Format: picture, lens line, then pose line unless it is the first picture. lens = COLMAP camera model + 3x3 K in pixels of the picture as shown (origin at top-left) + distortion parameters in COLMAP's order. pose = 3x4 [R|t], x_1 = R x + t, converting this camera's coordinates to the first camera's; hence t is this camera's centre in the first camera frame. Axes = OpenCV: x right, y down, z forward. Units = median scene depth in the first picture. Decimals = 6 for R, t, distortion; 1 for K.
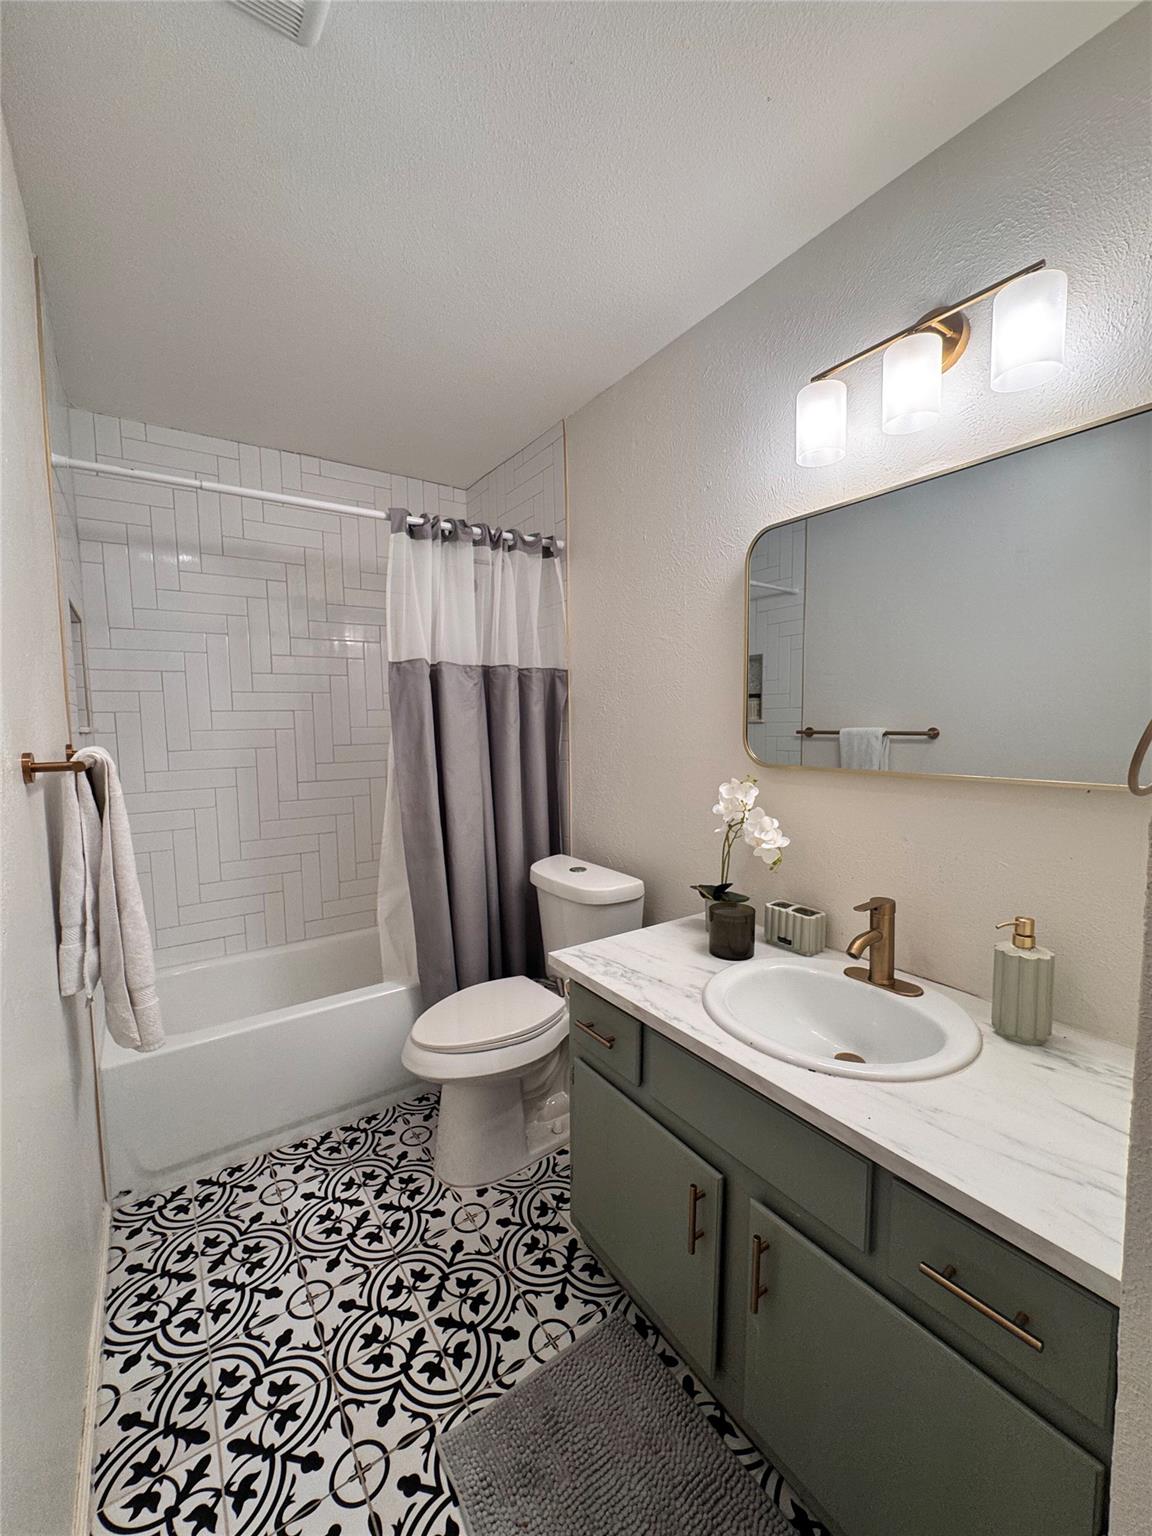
lens RADIAL K [[620.9, 0, 559.4], [0, 620.9, 778.3], [0, 0, 1]] dist [-0.001859, 0.000326]
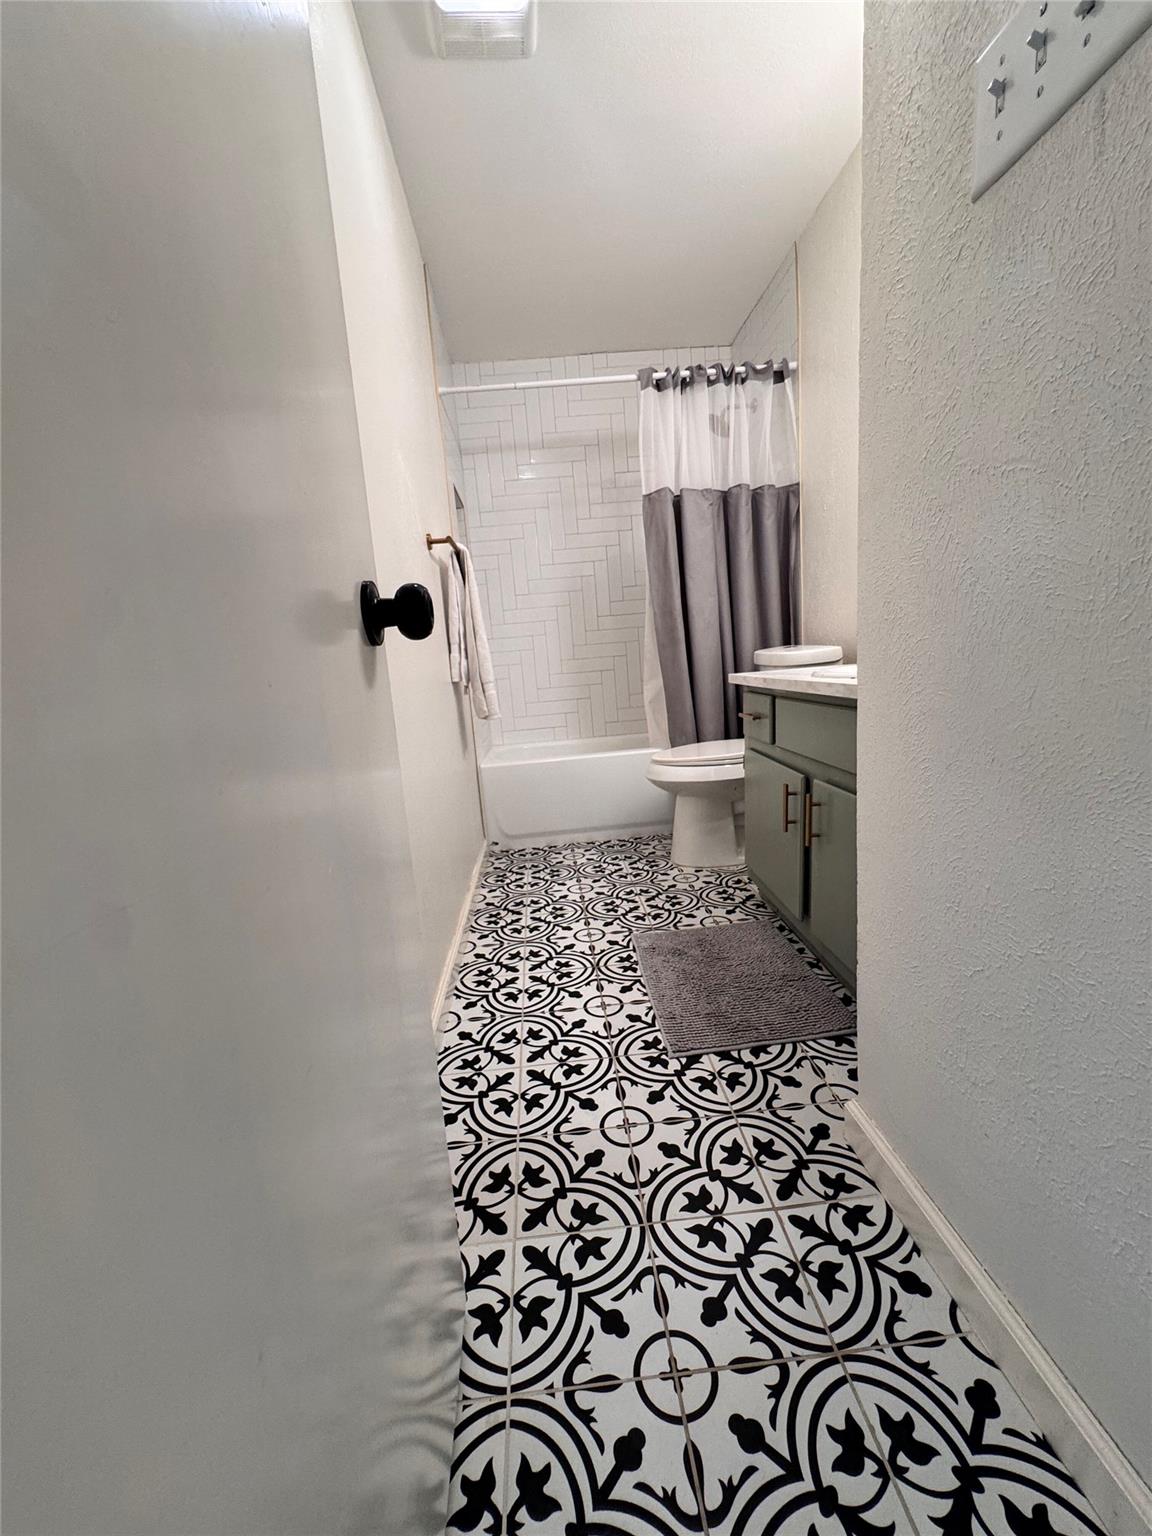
lens RADIAL K [[620.9, 0, 575.5], [0, 620.9, 794.3], [0, 0, 1]] dist [-0.001859, 0.000326]
pose [[0.859813, 0.043812, -0.508727, 0.410659], [0.022820, 0.992020, 0.124002, 0.375275], [0.510100, -0.118227, 0.851951, -0.382383]]
